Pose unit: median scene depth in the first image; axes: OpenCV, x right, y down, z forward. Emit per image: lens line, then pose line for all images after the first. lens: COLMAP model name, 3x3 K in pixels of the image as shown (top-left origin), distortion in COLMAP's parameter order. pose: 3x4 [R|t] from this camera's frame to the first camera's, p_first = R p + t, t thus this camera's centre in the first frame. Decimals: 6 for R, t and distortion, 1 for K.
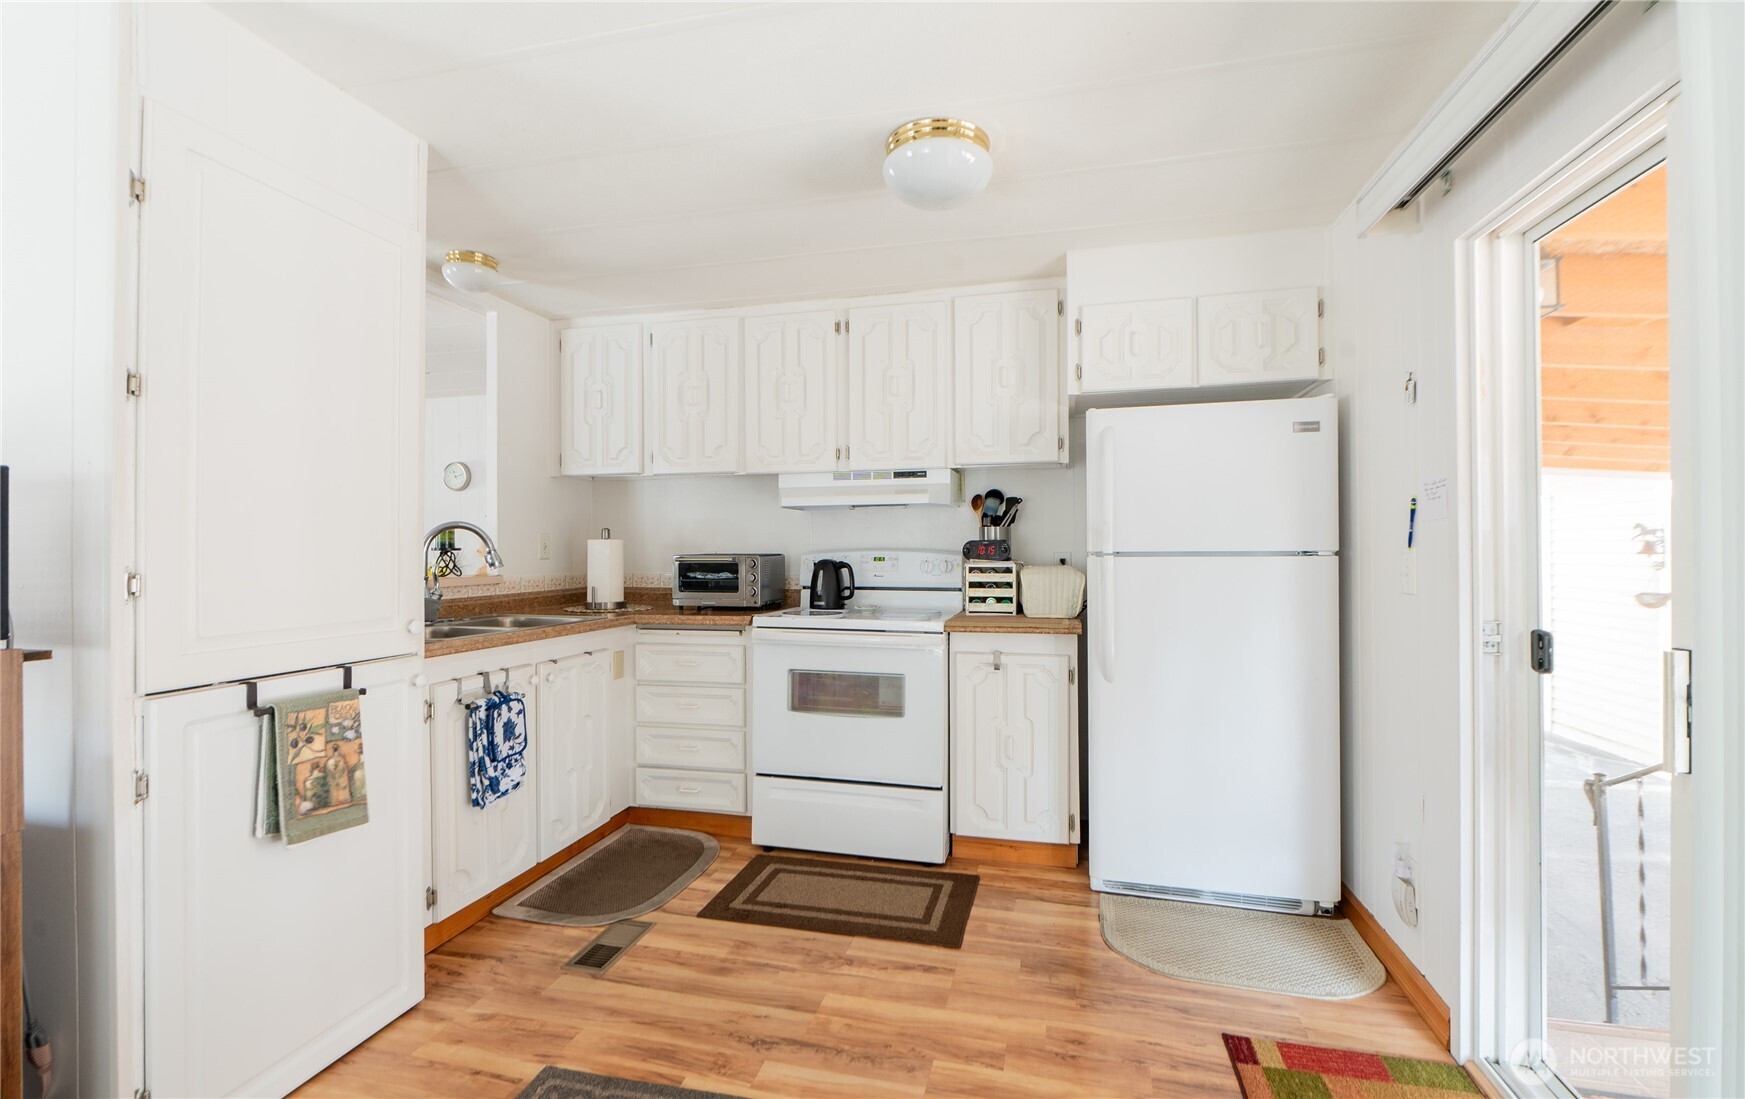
lens RADIAL K [[750.6, 0, 875.6], [0, 750.6, 552.7], [0, 0, 1]] dist [0.003203, -0.000105]
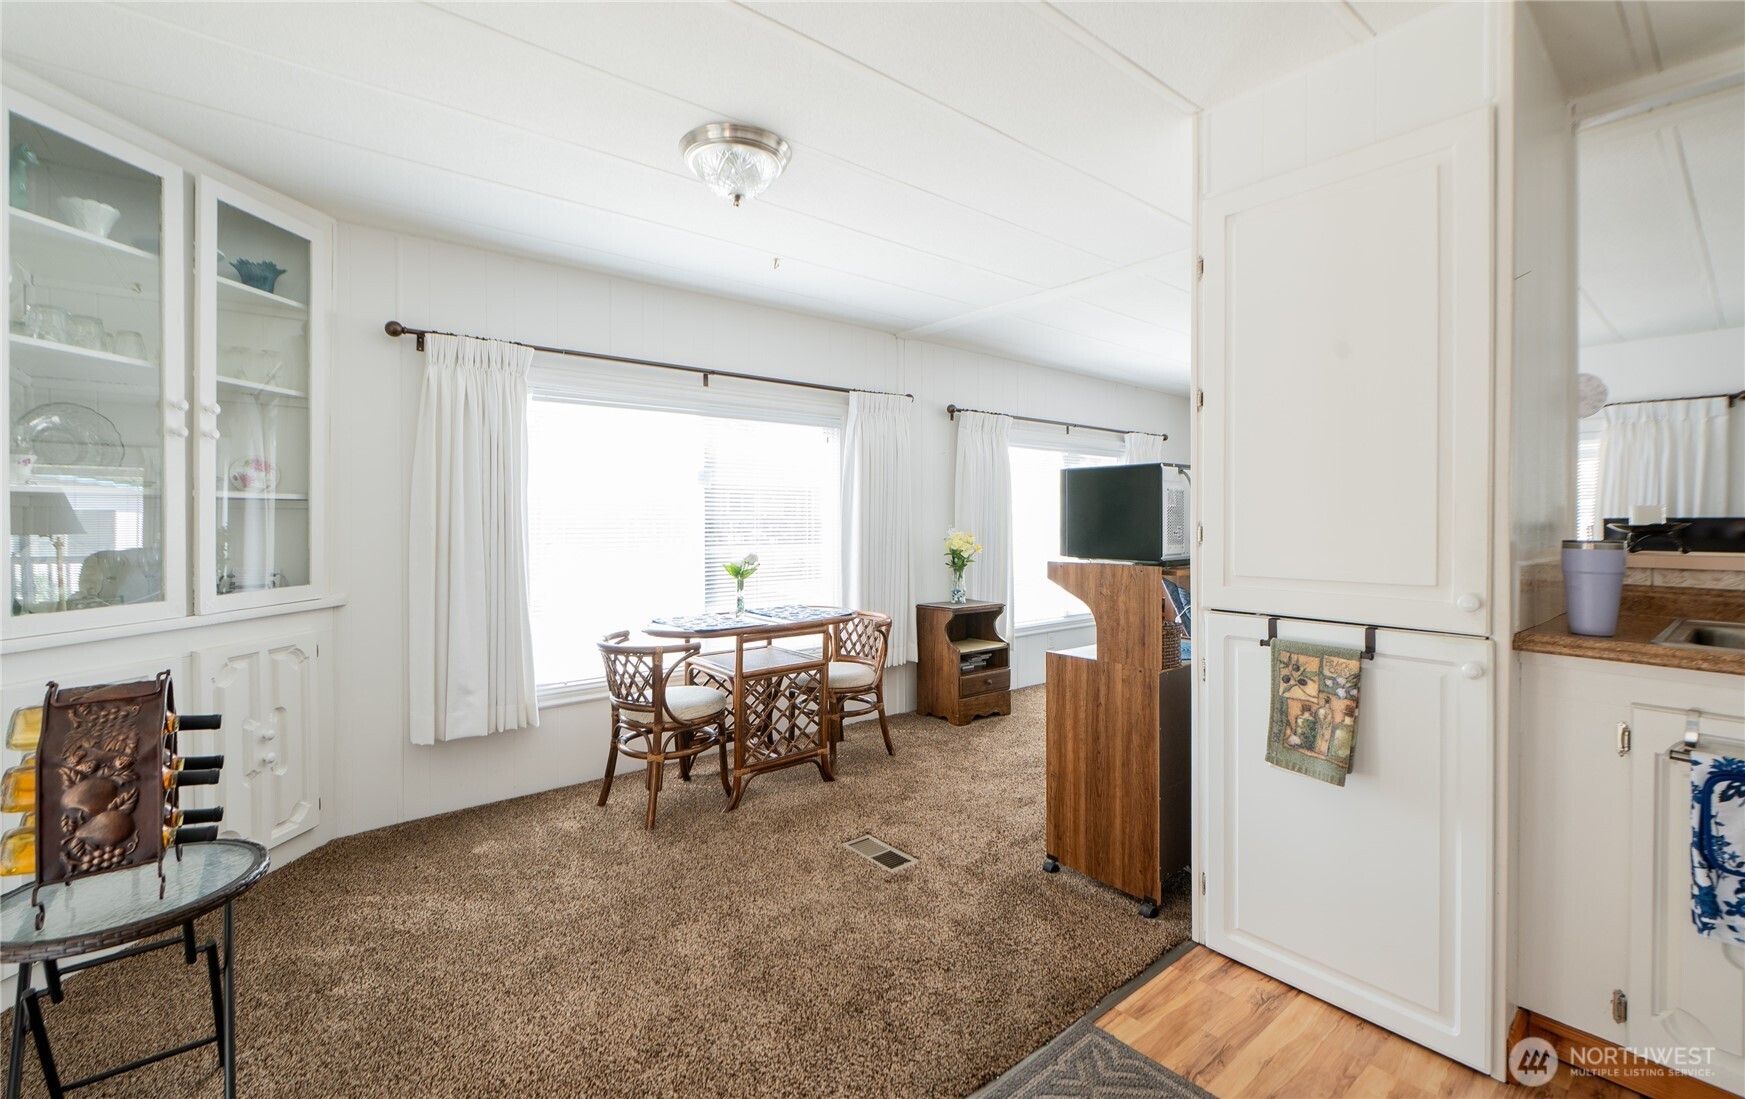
lens RADIAL K [[750.6, 0, 864.5], [0, 750.6, 532.4], [0, 0, 1]] dist [0.003203, -0.000105]
pose [[-0.582034, 0.019470, -0.812931, 0.299992], [-0.003159, 0.999652, 0.026203, 0.002815], [0.813158, 0.017819, -0.581770, 0.664580]]
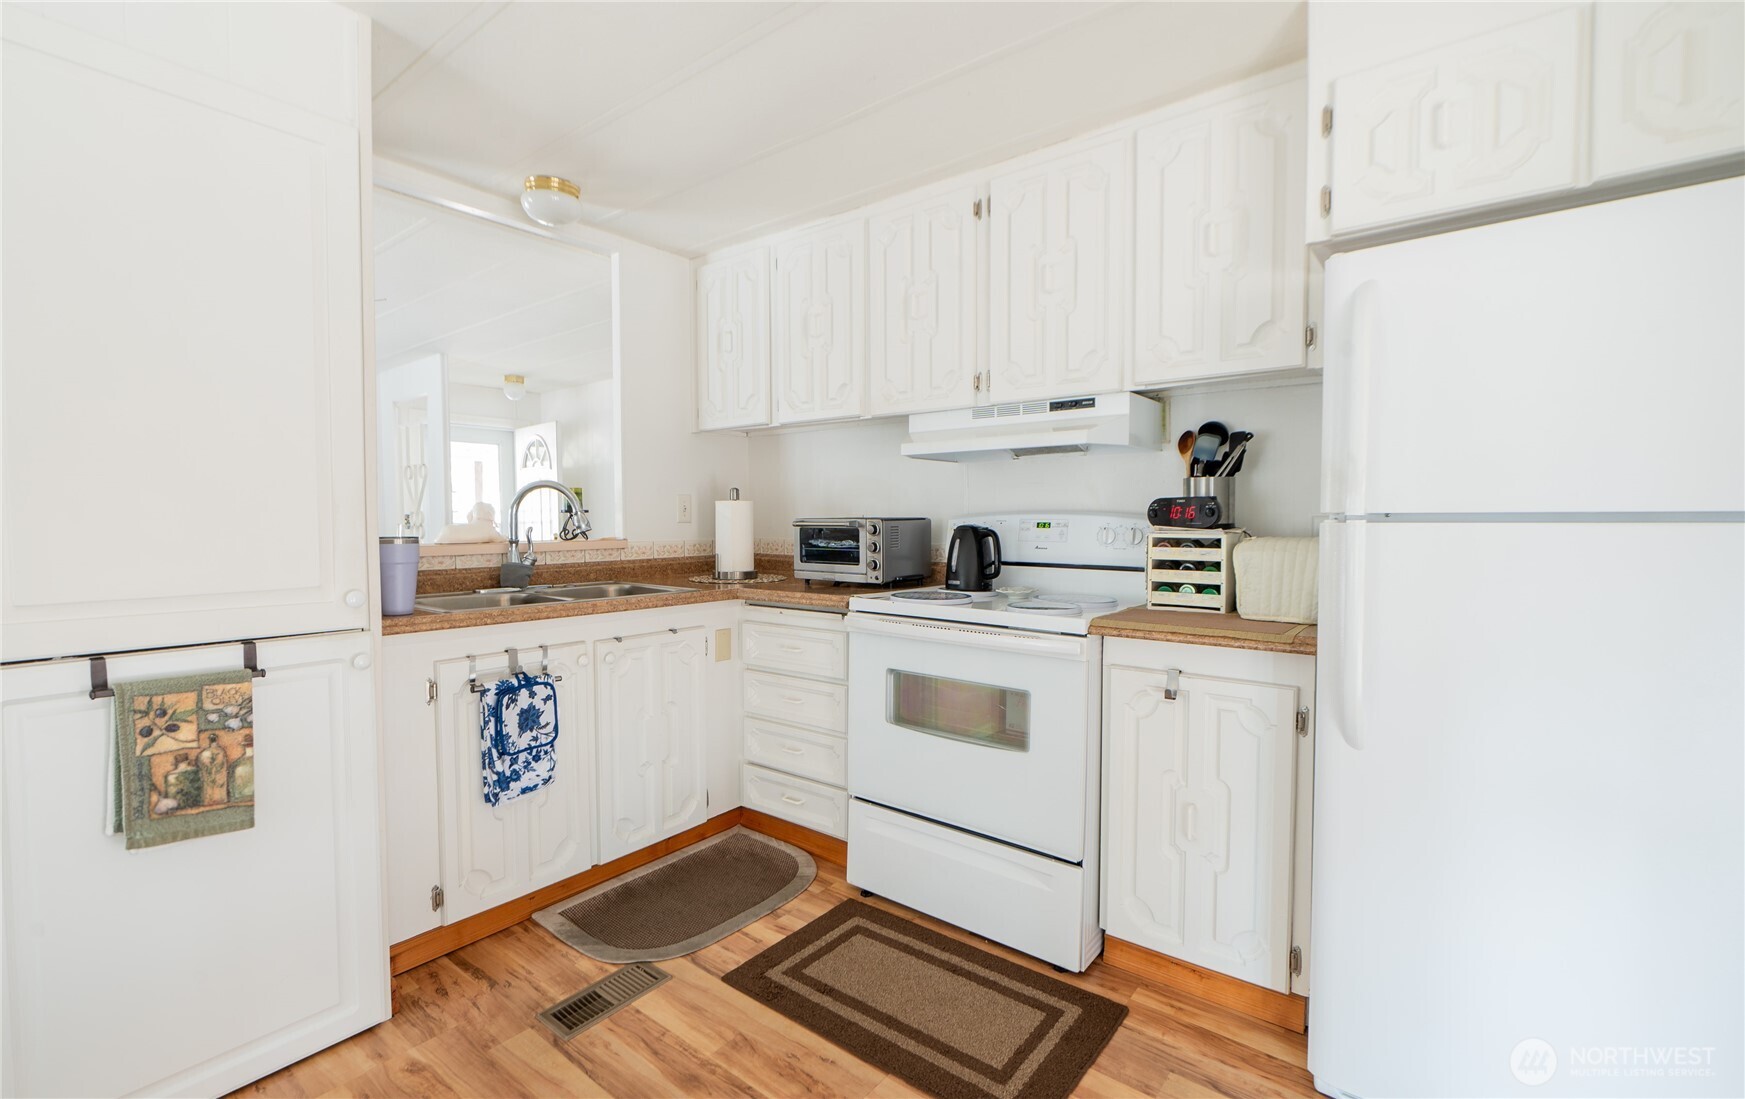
lens RADIAL K [[750.6, 0, 880.8], [0, 750.6, 550.1], [0, 0, 1]] dist [0.003203, -0.000105]
pose [[0.915395, 0.020702, -0.402025, 0.195189], [-0.004634, 0.999153, 0.040900, 0.004549], [0.402531, -0.035576, 0.914715, 0.326561]]
